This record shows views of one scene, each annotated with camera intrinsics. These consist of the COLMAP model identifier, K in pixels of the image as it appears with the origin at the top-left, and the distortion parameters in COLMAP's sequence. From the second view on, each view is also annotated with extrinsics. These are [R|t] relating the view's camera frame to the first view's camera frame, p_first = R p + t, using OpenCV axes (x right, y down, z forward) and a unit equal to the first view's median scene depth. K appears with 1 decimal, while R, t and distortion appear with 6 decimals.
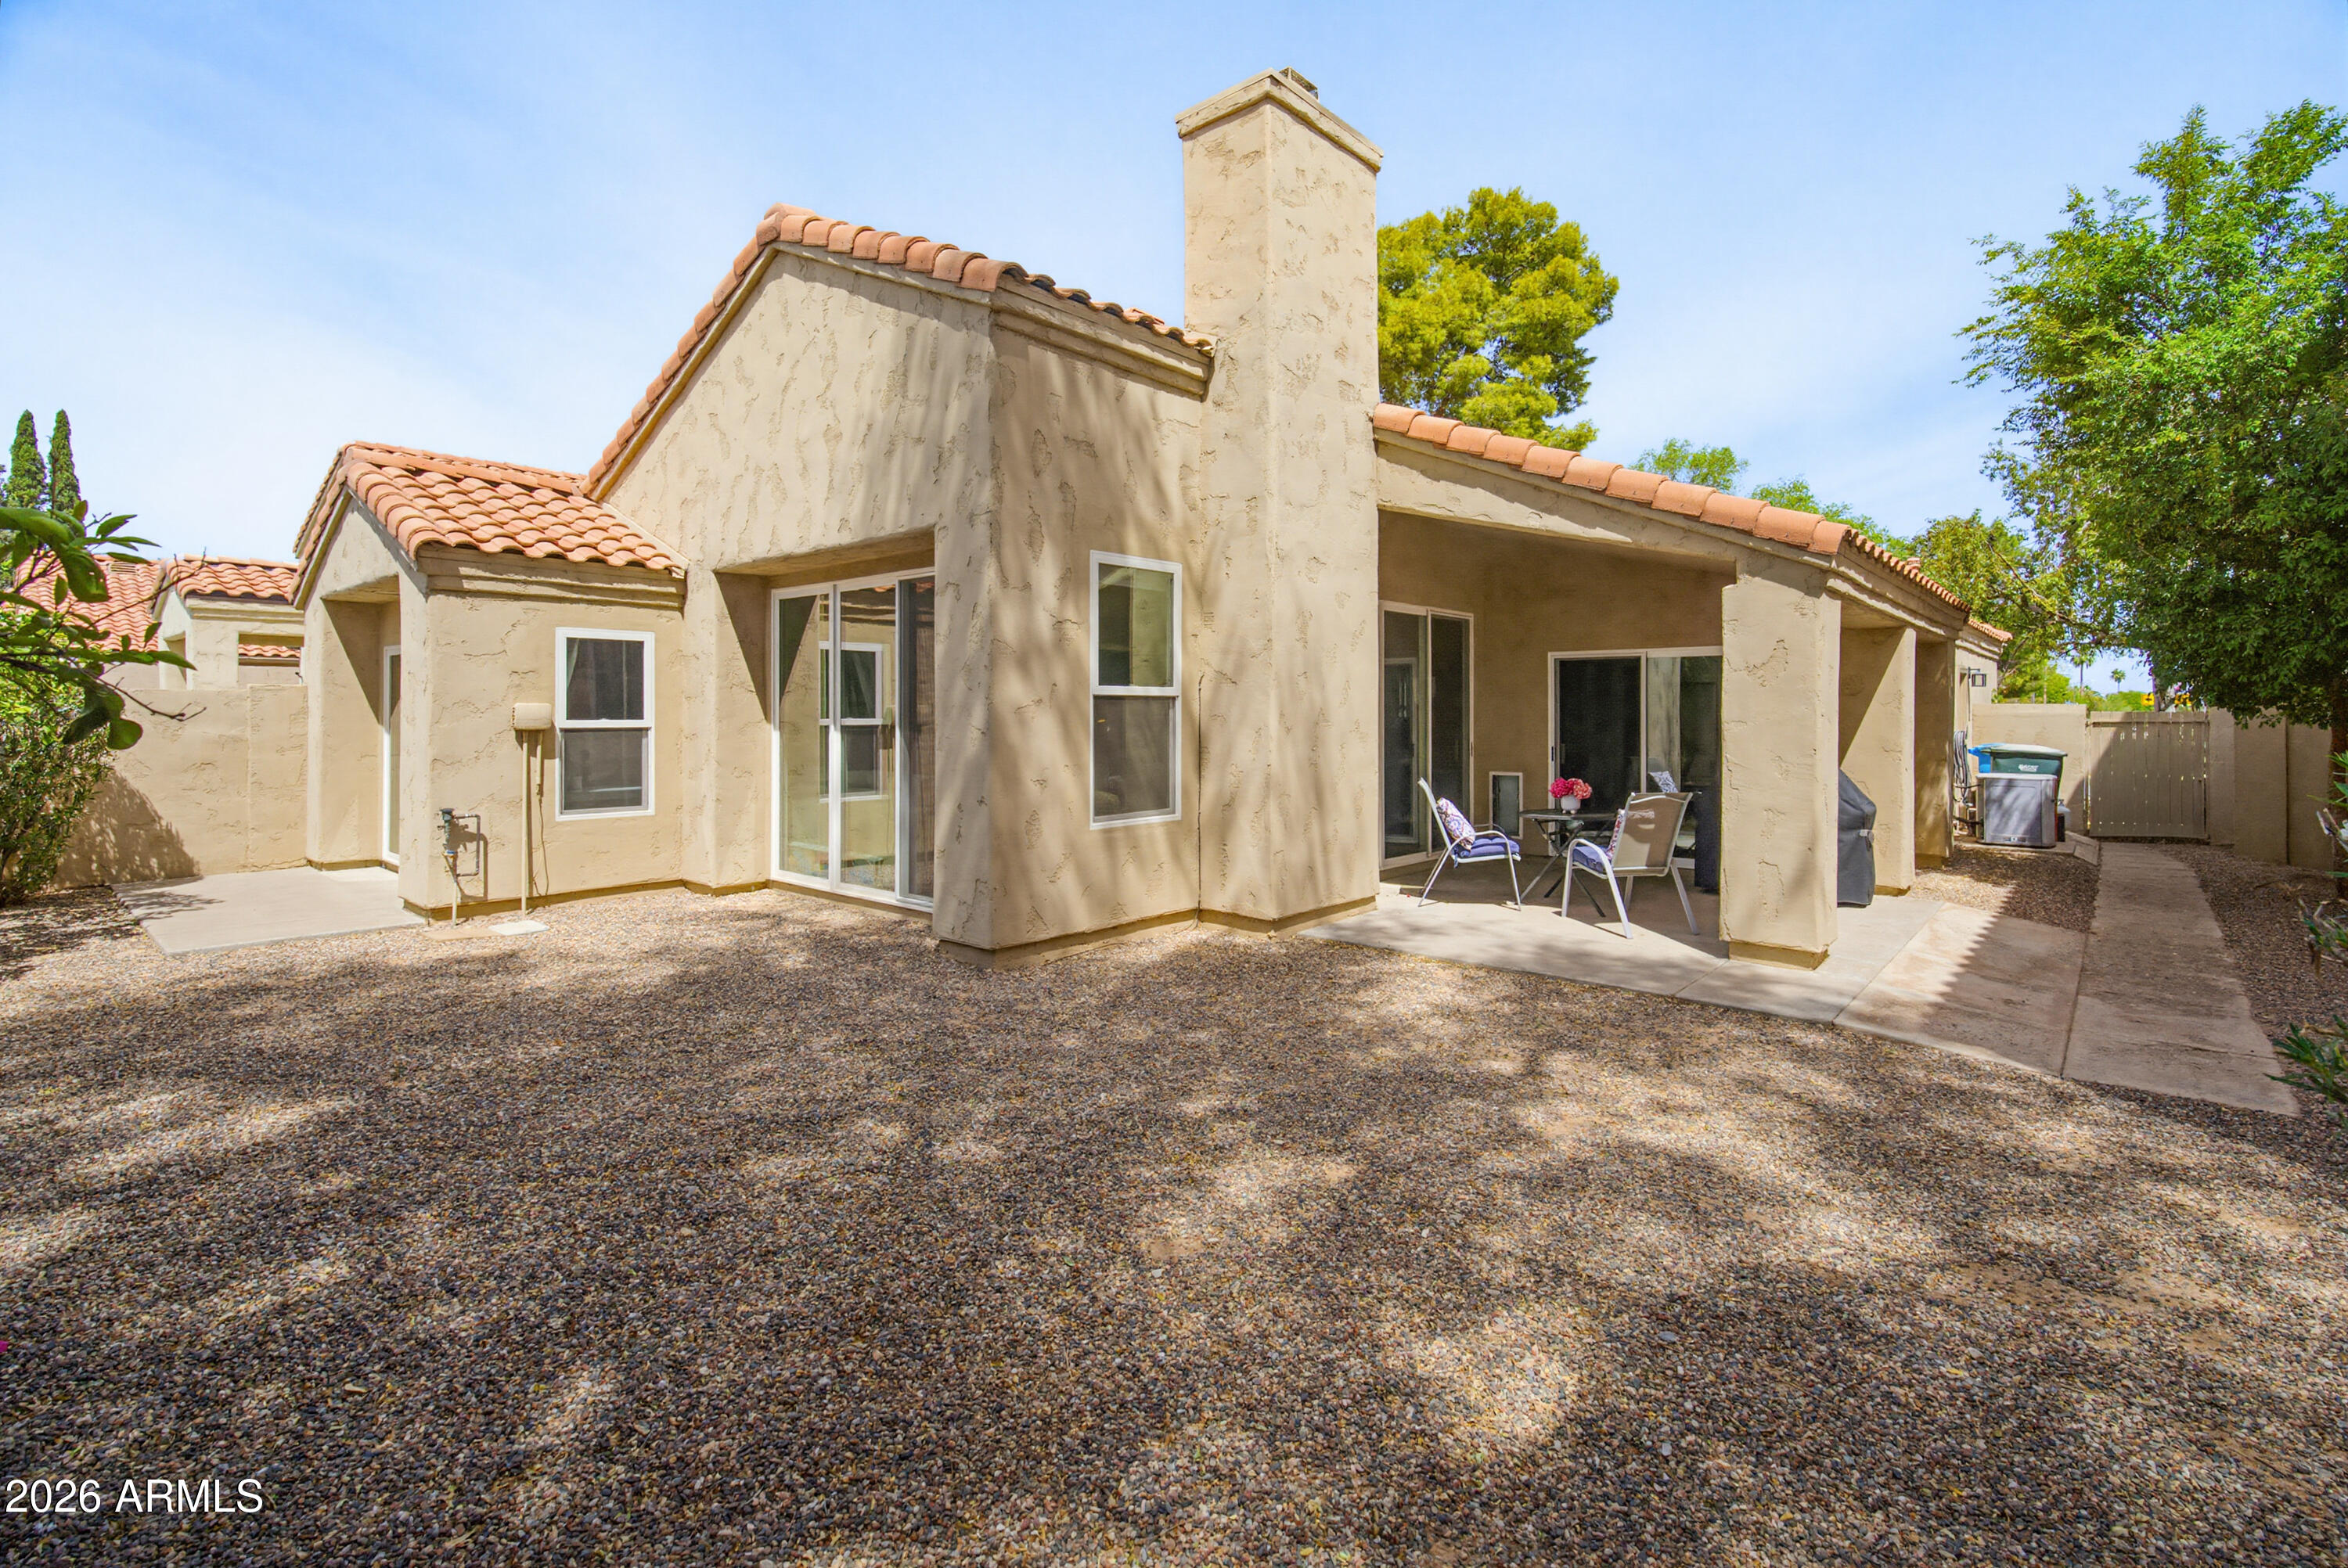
lens RADIAL K [[1070.5, 0, 1175.9], [0, 1070.5, 715.6], [0, 0, 1]] dist [0.002623, 0.000711]
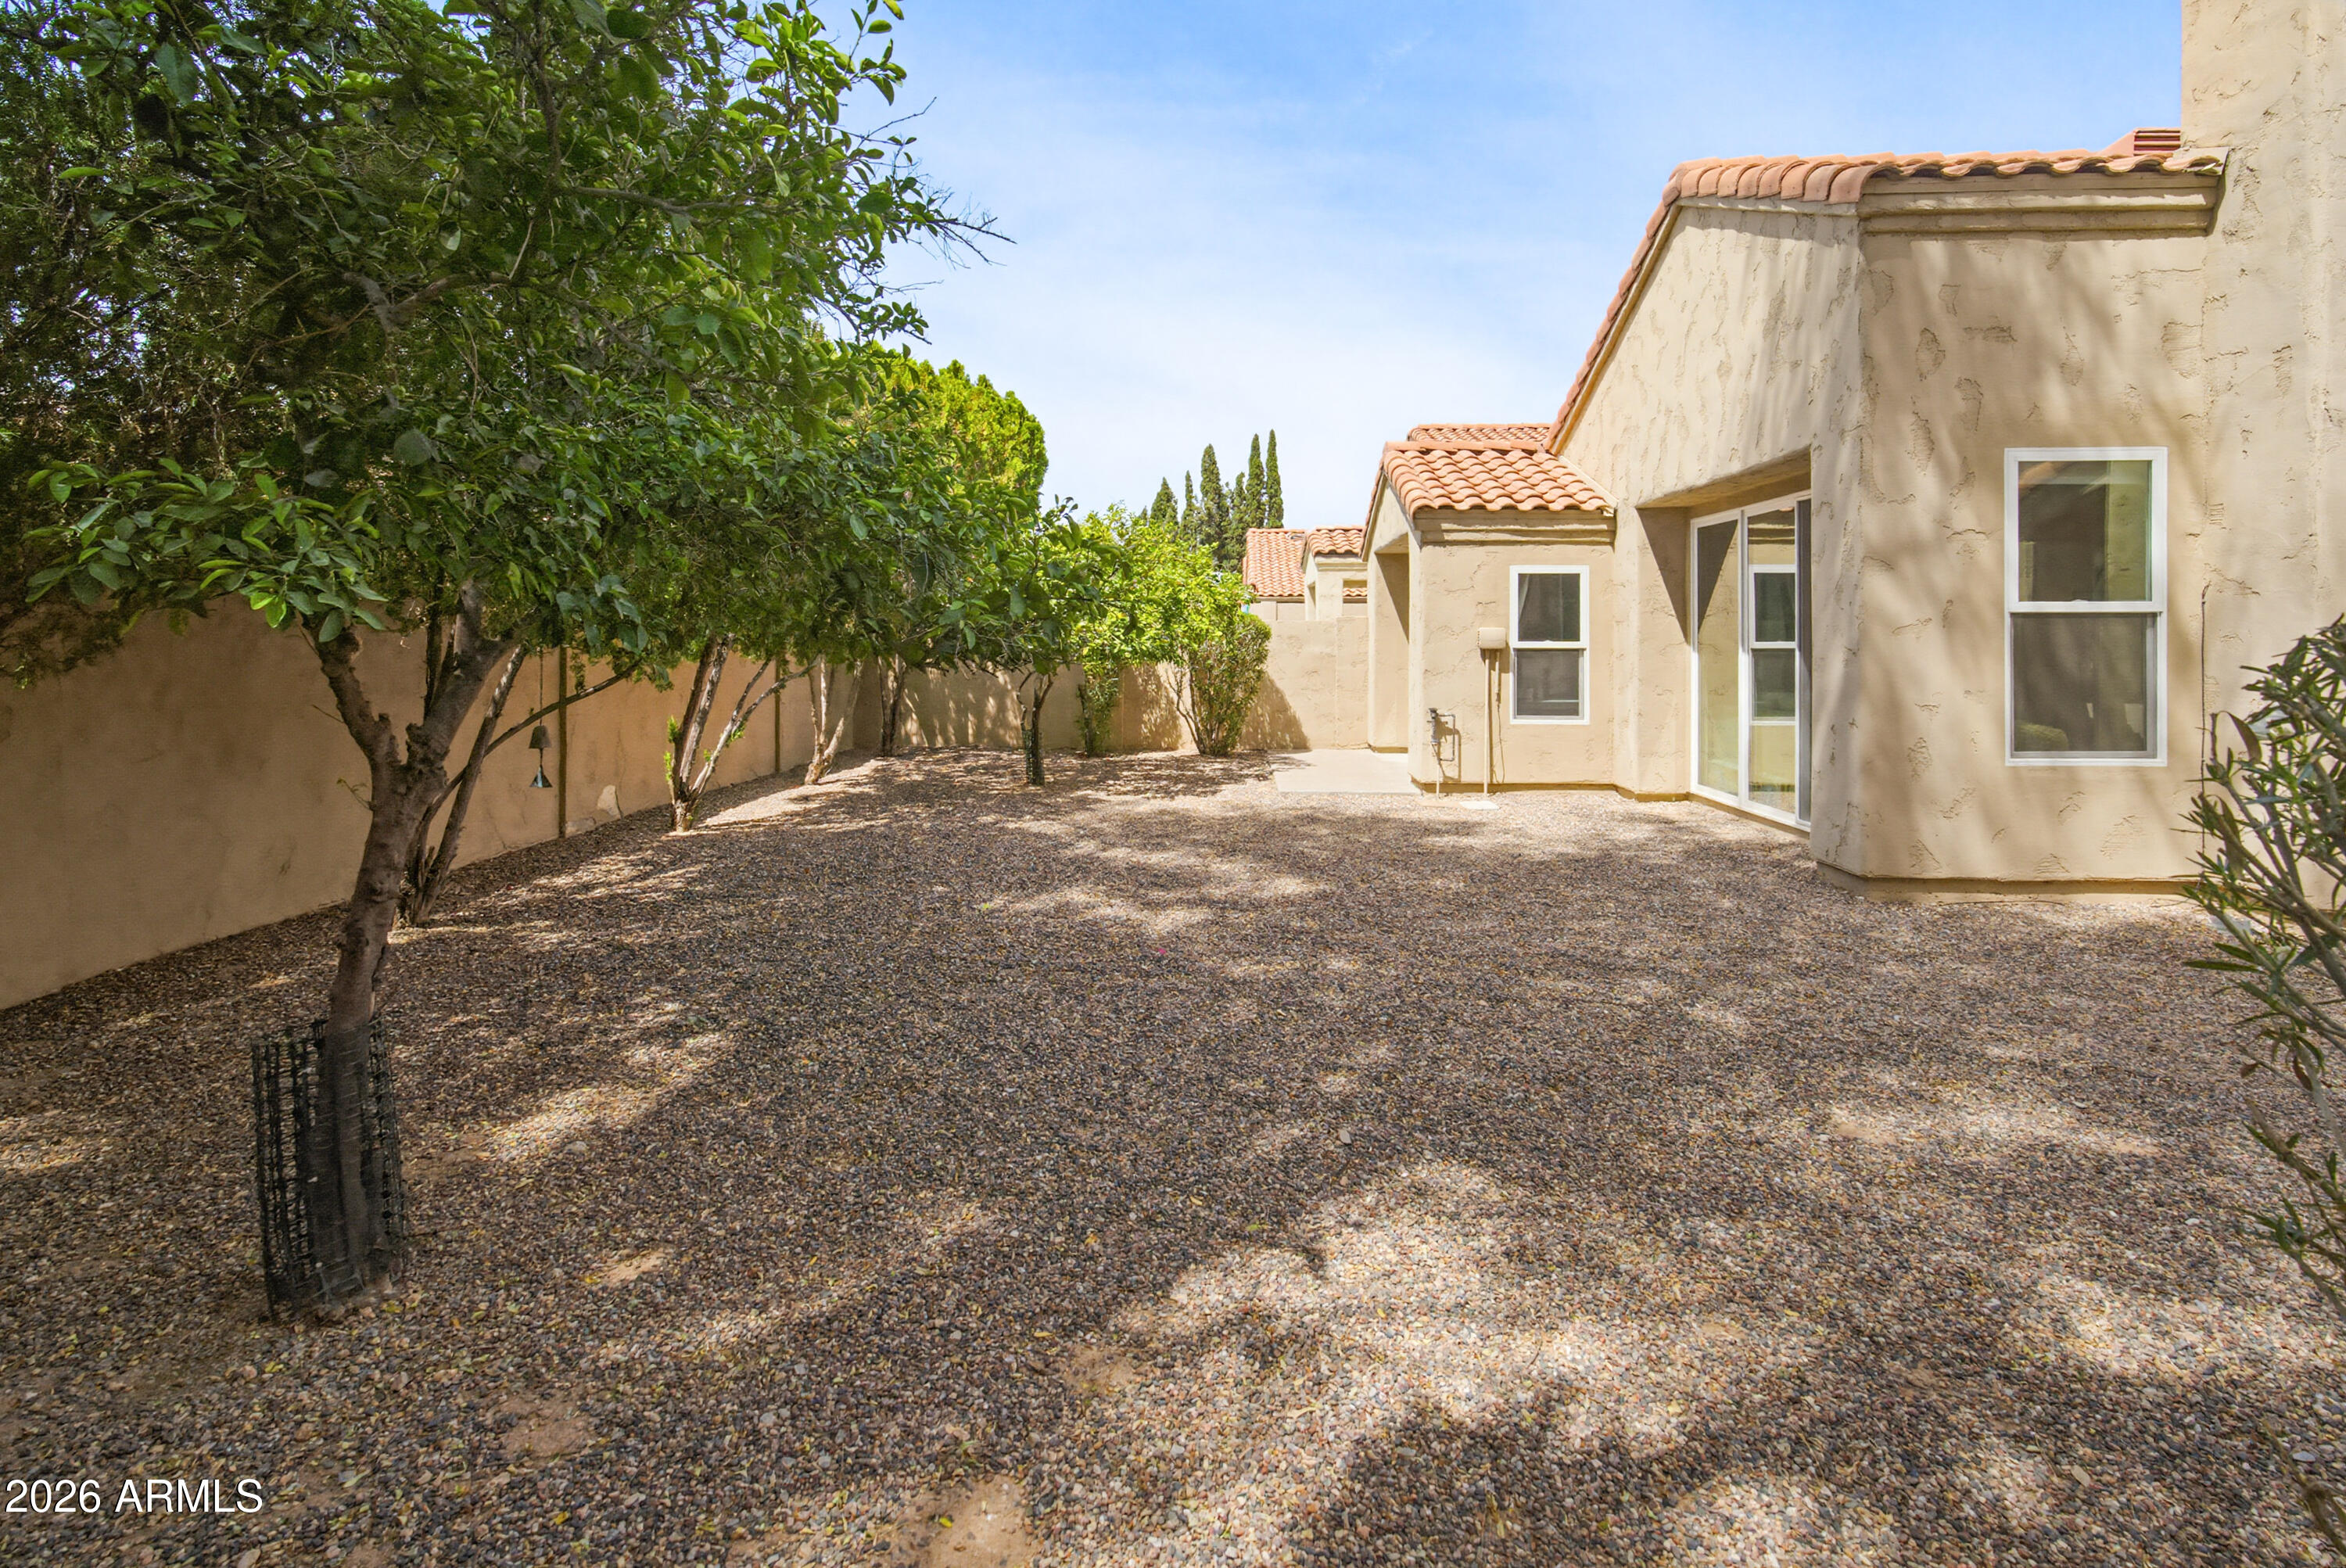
lens RADIAL K [[1069.8, 0, 1182.2], [0, 1069.8, 639.4], [0, 0, 1]] dist [0.002623, 0.000711]
pose [[0.632175, 0.001235, -0.774824, 0.148870], [-0.003988, 0.999991, -0.001660, 0.006186], [0.774815, 0.004139, 0.632174, -0.071354]]
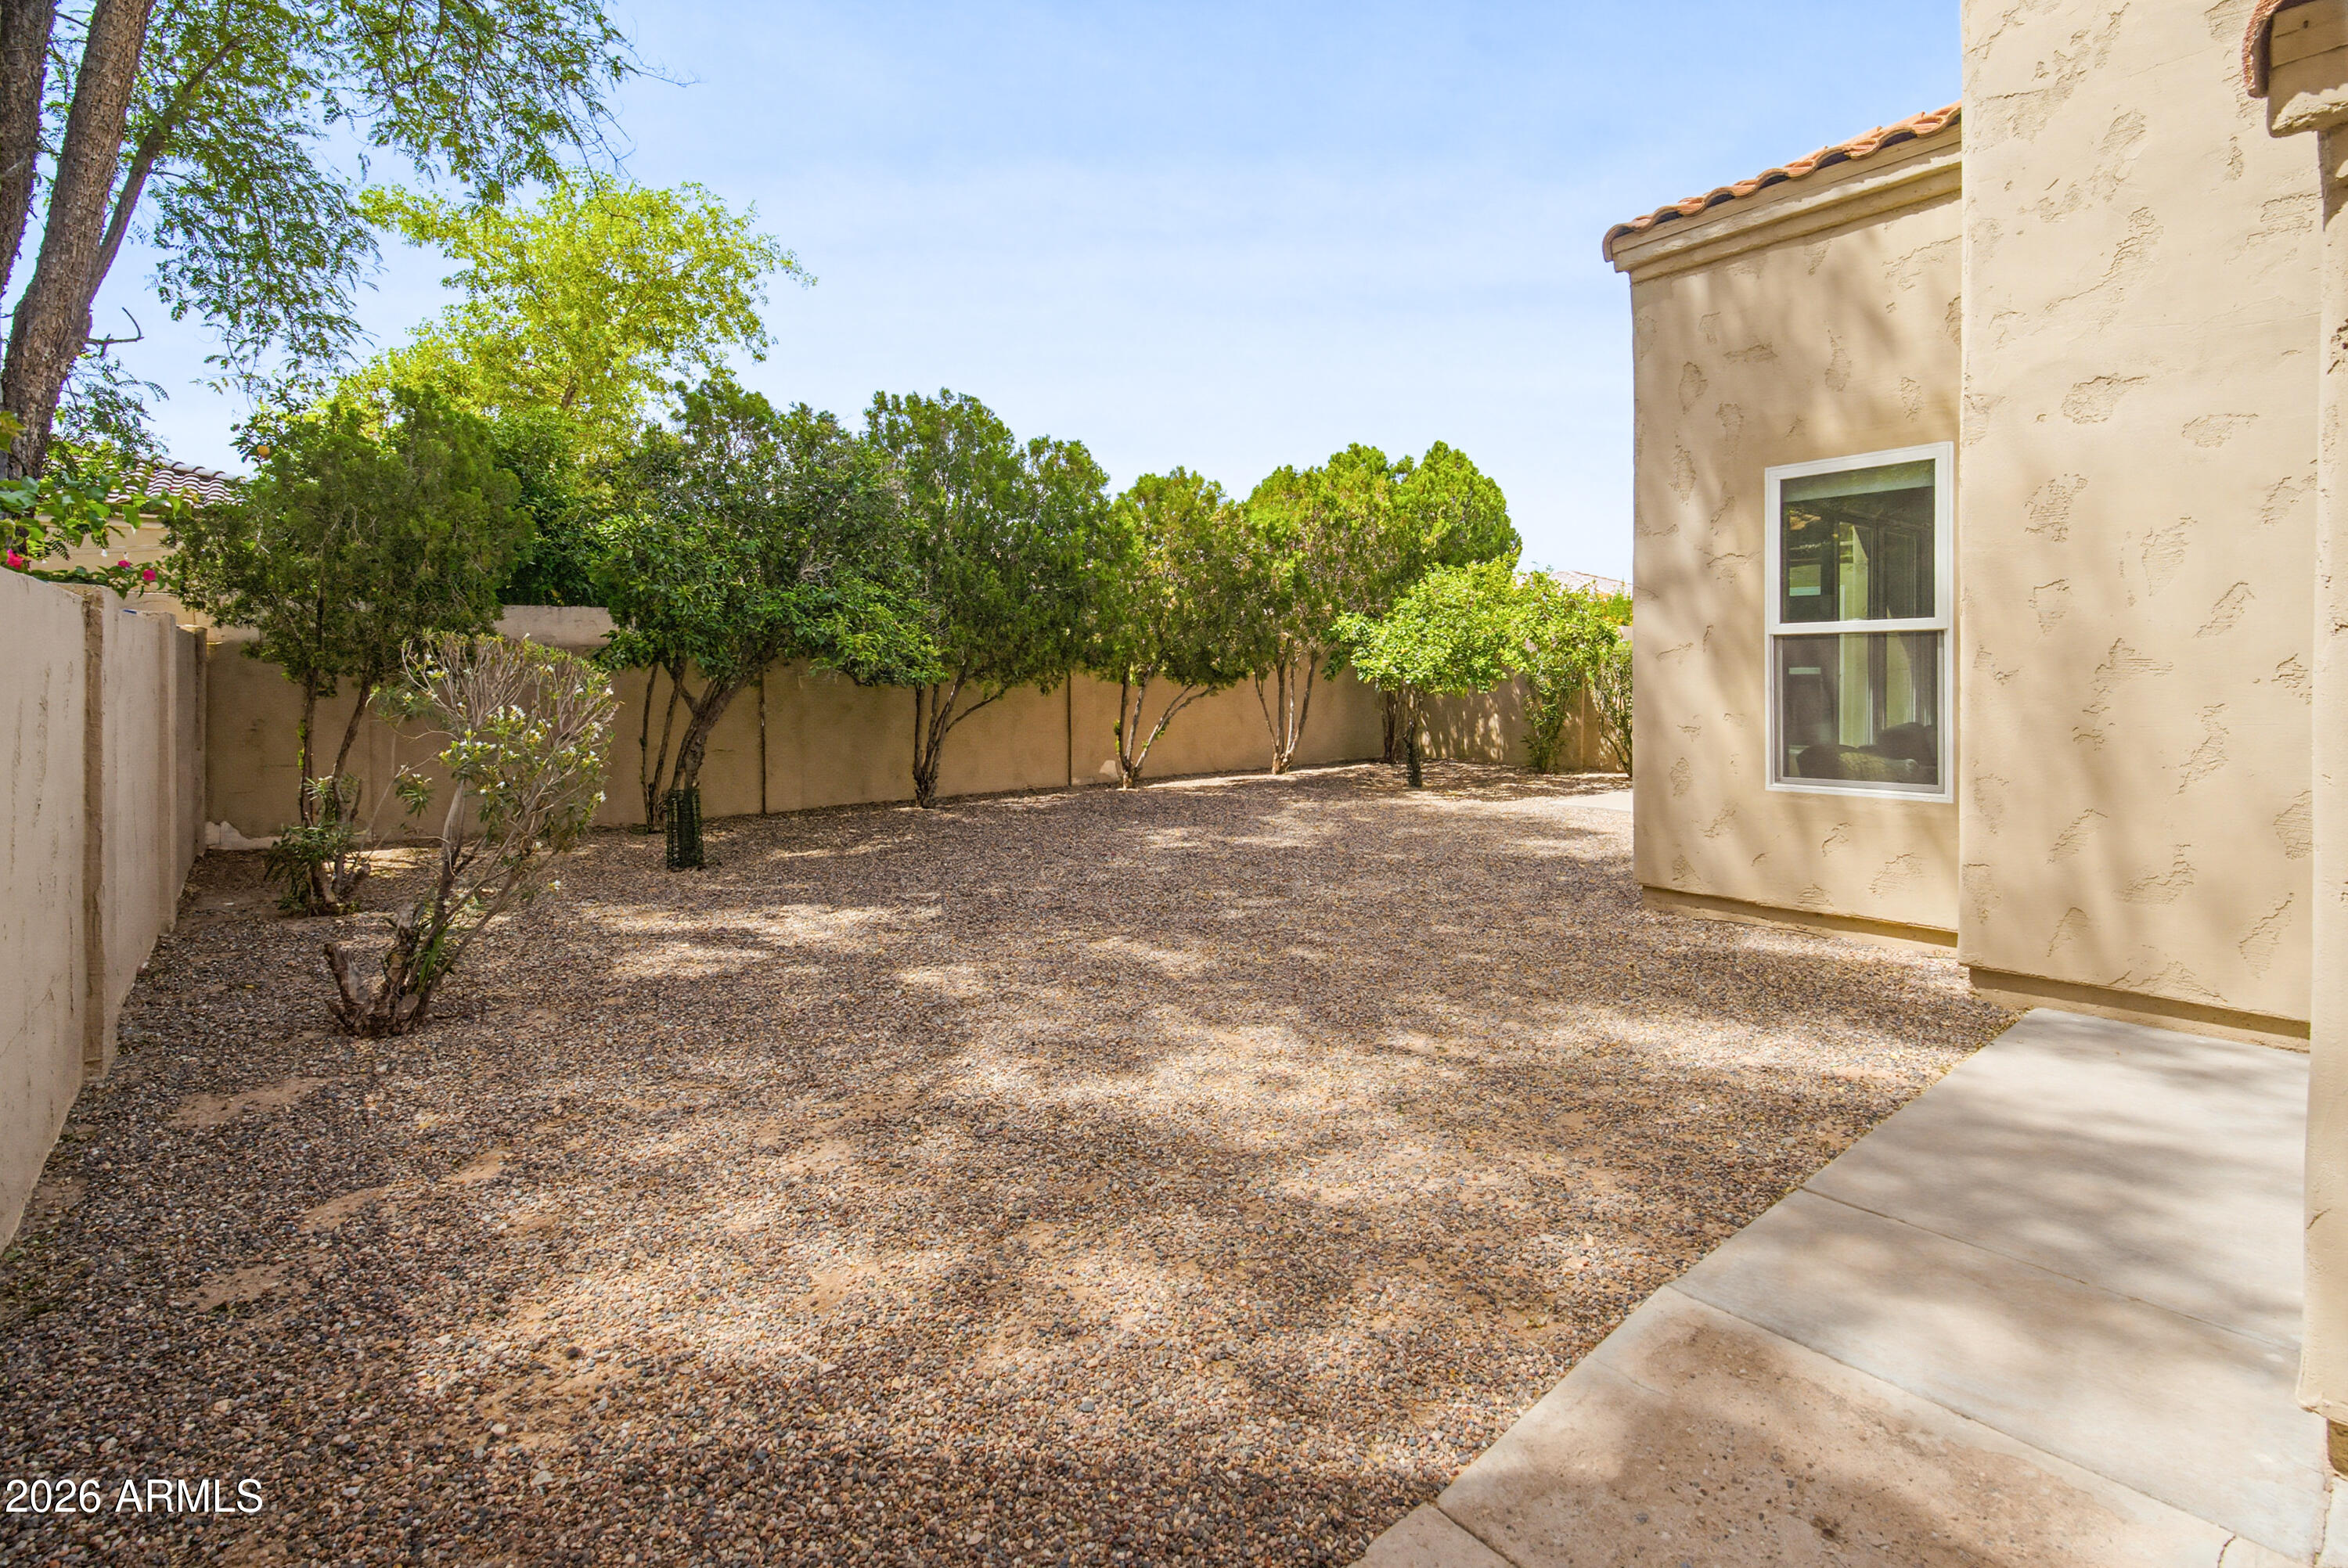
lens RADIAL K [[1070.5, 0, 1196.8], [0, 1070.5, 694.4], [0, 0, 1]] dist [0.002623, 0.000711]
pose [[-0.133476, 0.022415, -0.990799, 0.714798], [0.006124, 0.999744, 0.021792, 0.006125], [0.991033, -0.003159, -0.133579, 0.554949]]
